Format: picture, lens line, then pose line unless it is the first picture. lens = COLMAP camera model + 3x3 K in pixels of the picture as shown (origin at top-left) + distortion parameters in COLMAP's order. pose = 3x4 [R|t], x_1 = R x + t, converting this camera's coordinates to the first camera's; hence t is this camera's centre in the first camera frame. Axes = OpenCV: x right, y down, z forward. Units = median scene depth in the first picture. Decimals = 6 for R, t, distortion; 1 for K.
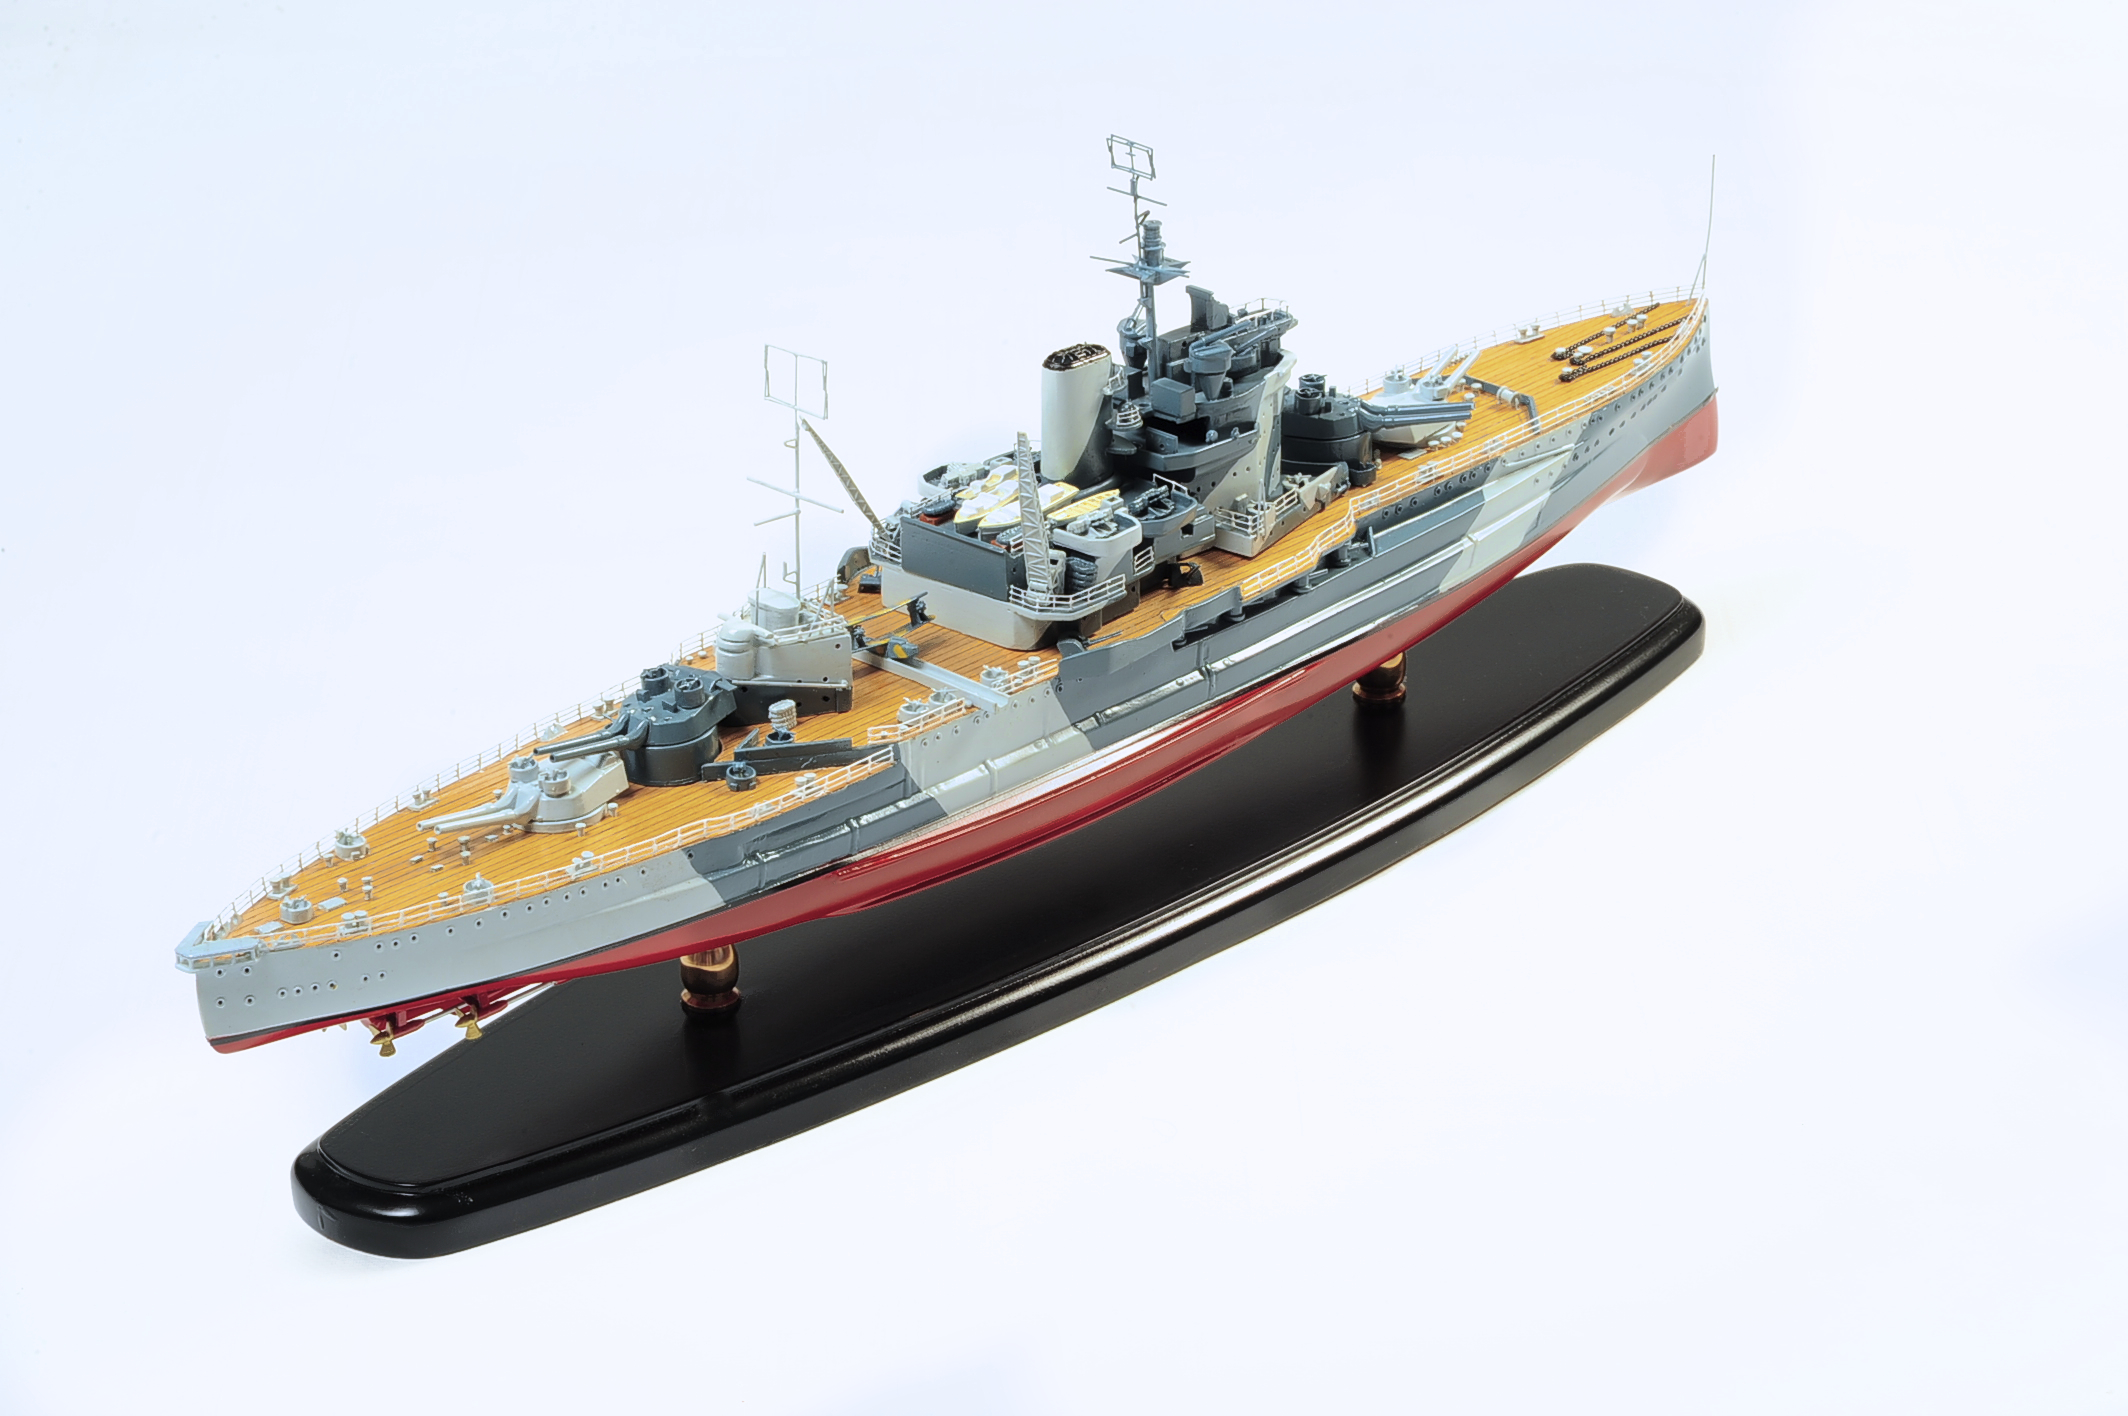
lens RADIAL K [[6599.8, 0, 1070.4], [0, 6599.8, 726.5], [0, 0, 1]] dist [0.699467, 0.000000]
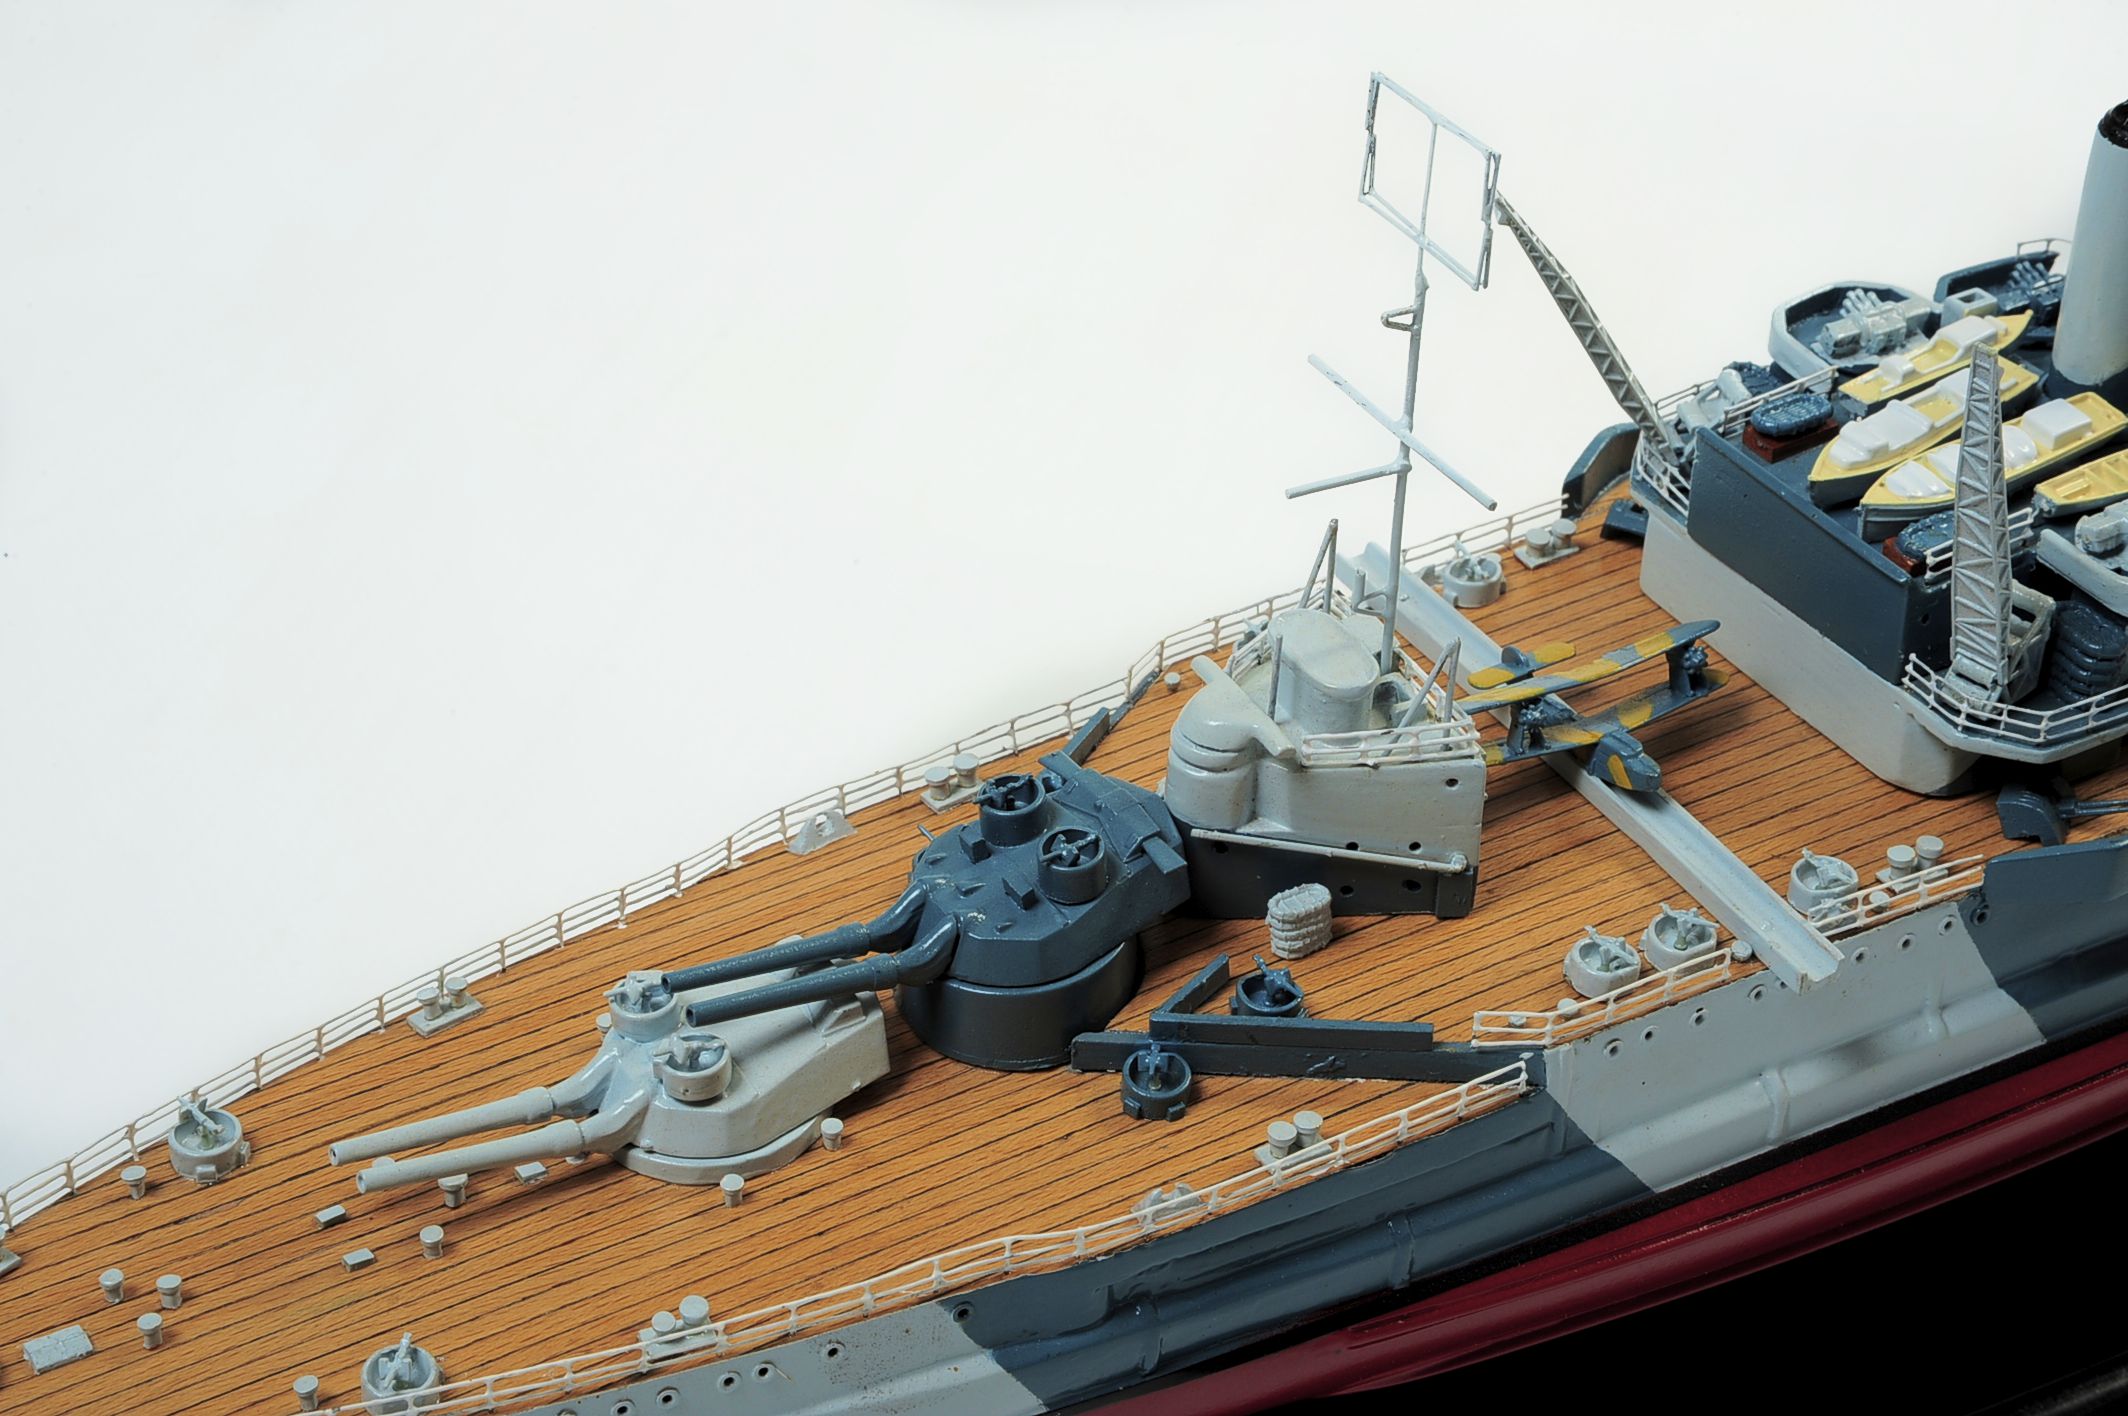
lens RADIAL K [[4876.8, 0, 1070.1], [0, 4876.8, 721.9], [0, 0, 1]] dist [0.411067, 0.000000]
pose [[0.960253, 0.182984, -0.210785, 0.007028], [-0.132311, 0.963312, 0.233503, -0.084615], [0.245779, -0.196333, 0.949234, 0.674557]]
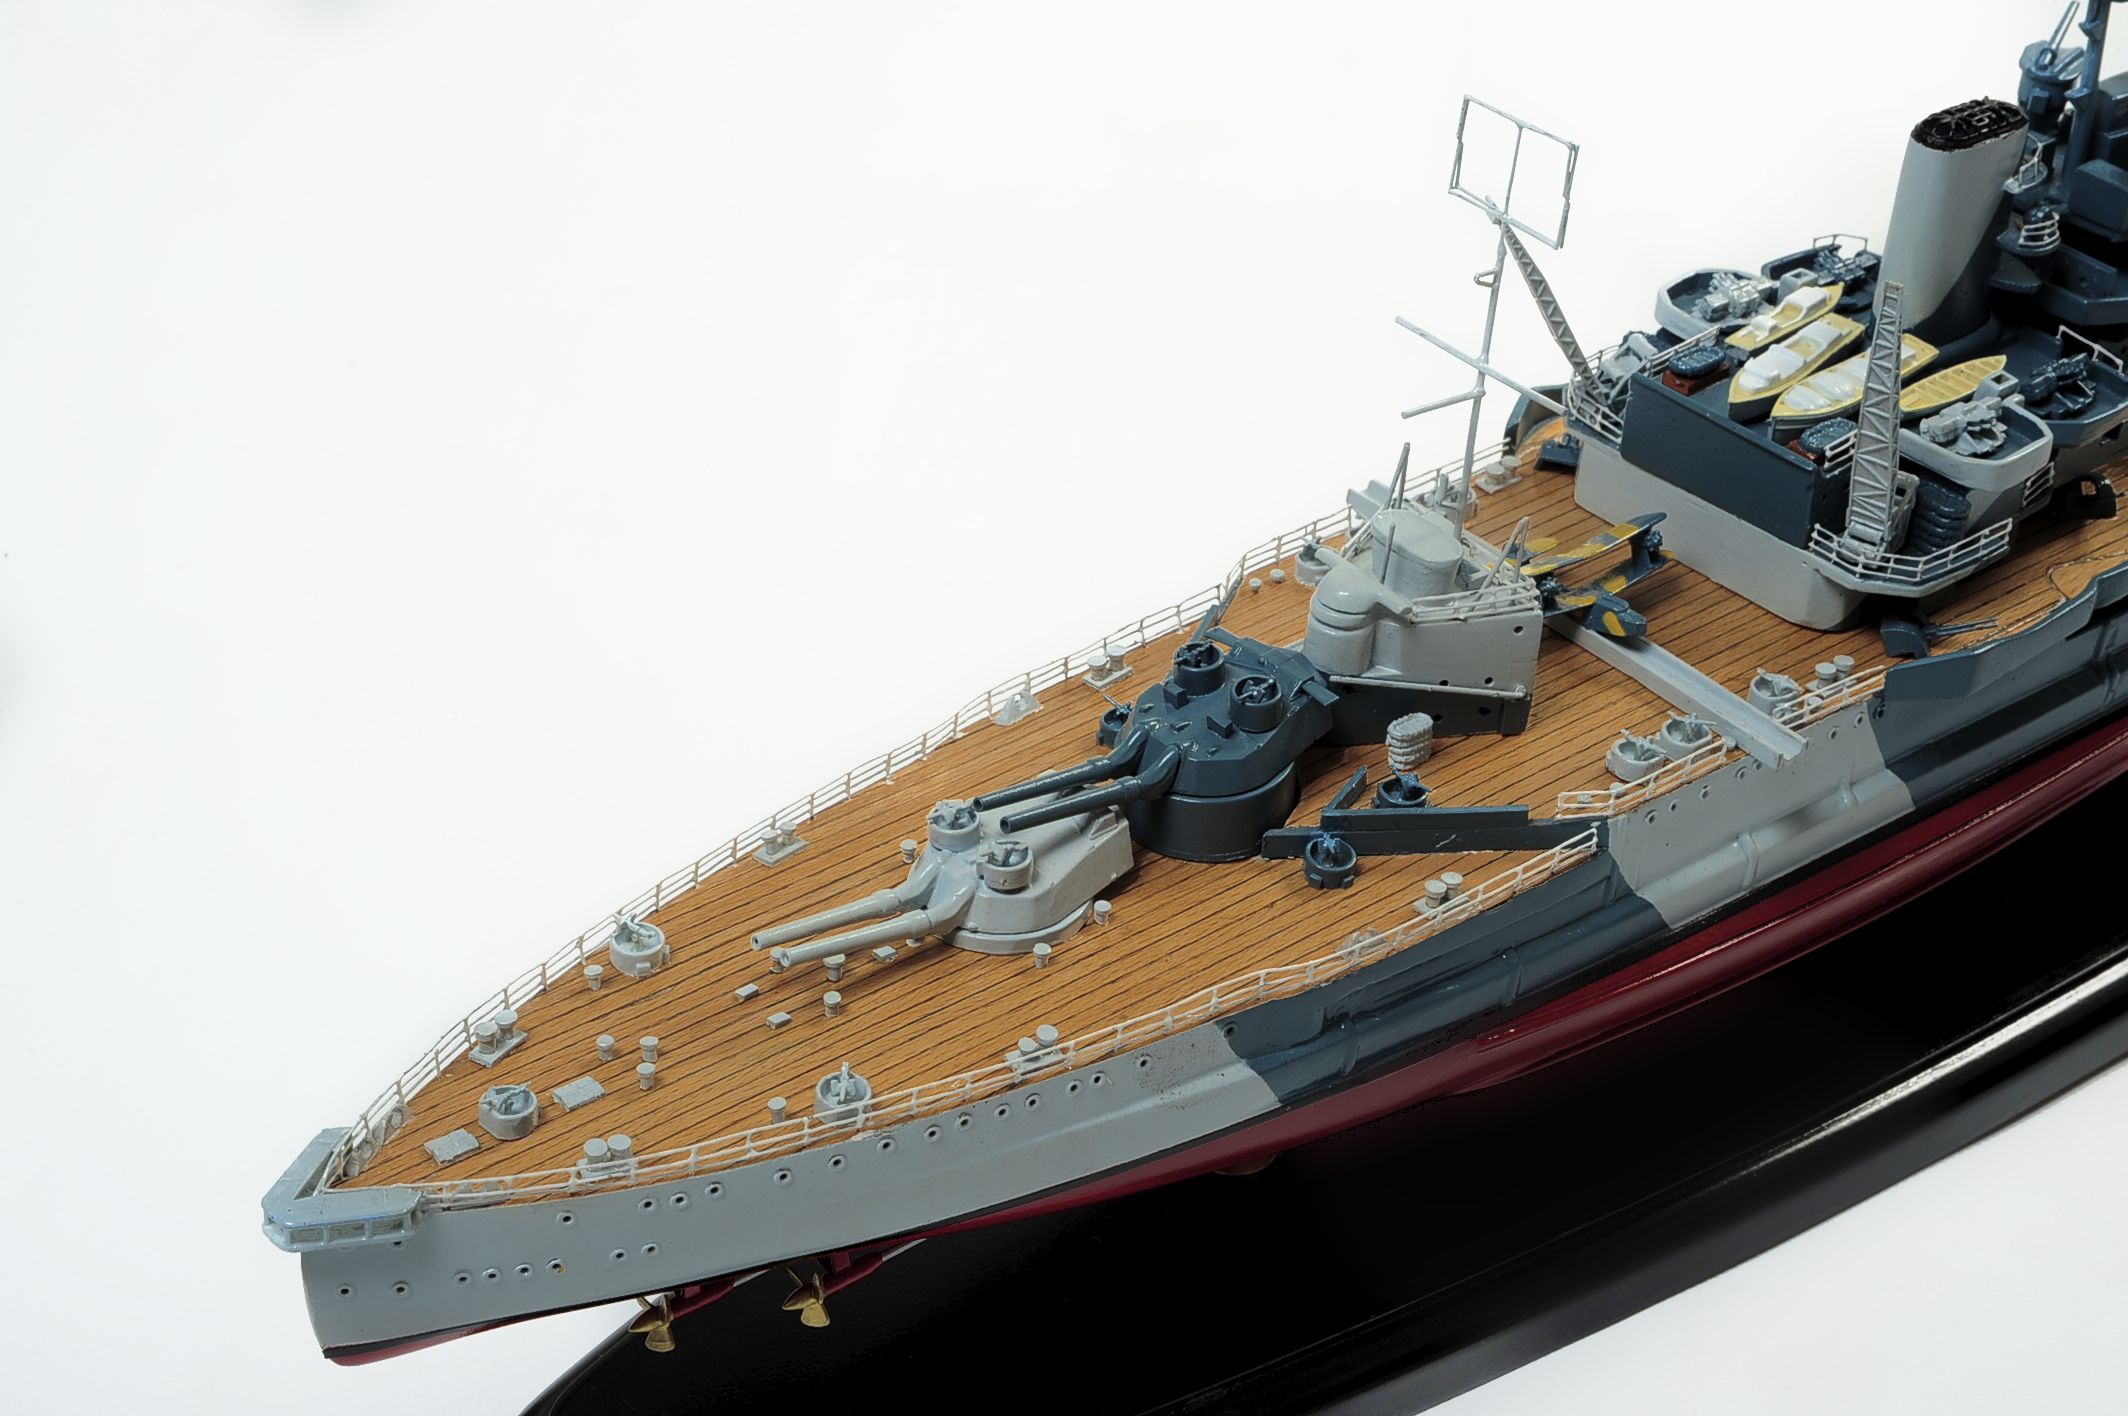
lens RADIAL K [[4104.0, 0, 1045.2], [0, 4104.0, 706.7], [0, 0, 1]] dist [0.316944, 0.000000]
pose [[0.990938, 0.116225, -0.067338, -0.049752], [-0.102783, 0.978841, 0.176933, -0.063255], [0.086477, -0.168408, 0.981917, 0.625116]]
